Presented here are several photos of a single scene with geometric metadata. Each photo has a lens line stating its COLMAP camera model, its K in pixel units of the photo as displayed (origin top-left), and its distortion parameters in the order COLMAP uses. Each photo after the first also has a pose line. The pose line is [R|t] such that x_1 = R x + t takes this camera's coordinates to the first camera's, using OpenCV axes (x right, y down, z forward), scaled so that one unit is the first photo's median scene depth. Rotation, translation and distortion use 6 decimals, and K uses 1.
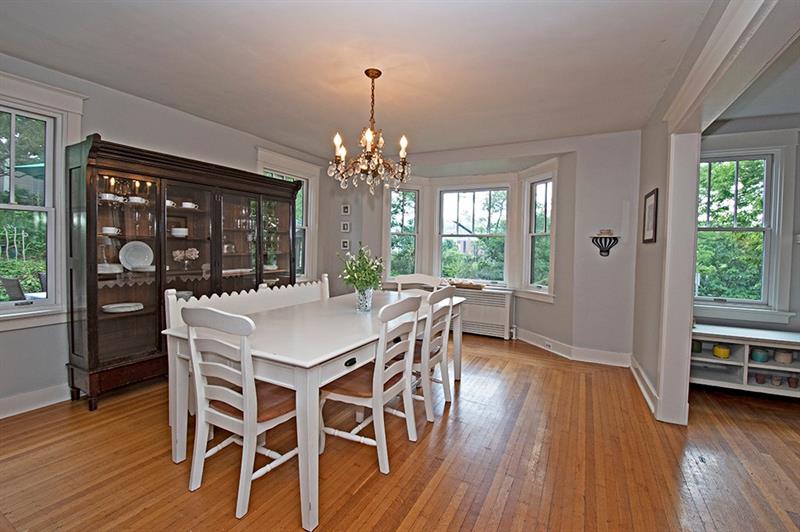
lens RADIAL K [[349.2, 0, 406.3], [0, 349.2, 254.5], [0, 0, 1]] dist [0.020971, -0.025180]
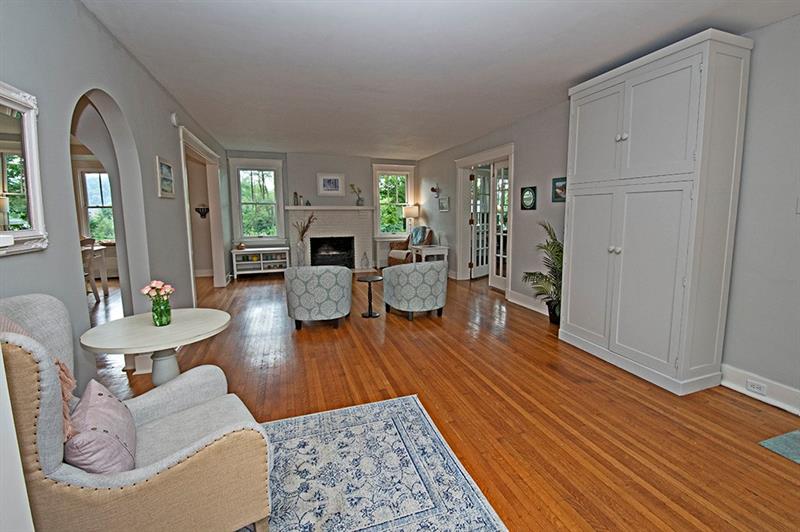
lens RADIAL K [[349.2, 0, 406.3], [0, 349.2, 254.5], [0, 0, 1]] dist [0.020971, -0.025180]
pose [[0.690895, -0.112577, 0.714136, -0.040535], [0.039998, 0.992241, 0.117721, 0.022853], [-0.721847, -0.052768, 0.690038, -1.286482]]
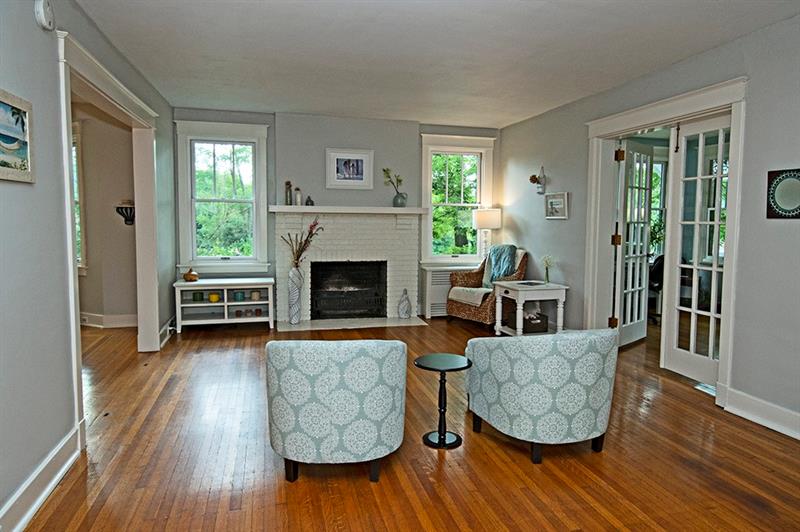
lens RADIAL K [[519.1, 0, 401.4], [0, 519.1, 260.6], [0, 0, 1]] dist [0.007374, 0.000946]
pose [[0.746897, -0.069078, 0.661342, 0.167909], [0.024905, 0.996798, 0.075990, 0.015272], [-0.664474, -0.040286, 0.746225, -0.871682]]
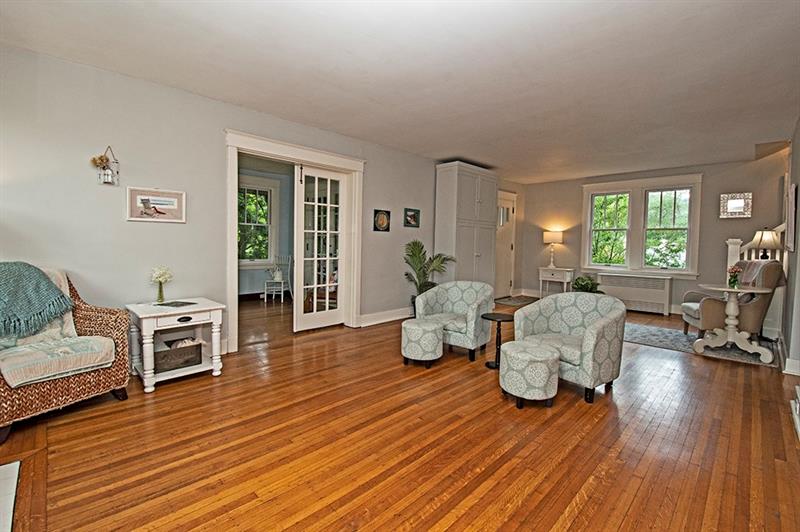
lens RADIAL K [[349.2, 0, 406.3], [0, 349.2, 254.5], [0, 0, 1]] dist [0.020971, -0.025180]
pose [[-0.951605, -0.046052, 0.303855, 0.828321], [-0.028141, 0.997612, 0.063067, 0.032630], [-0.306034, 0.051464, -0.950629, 0.915995]]
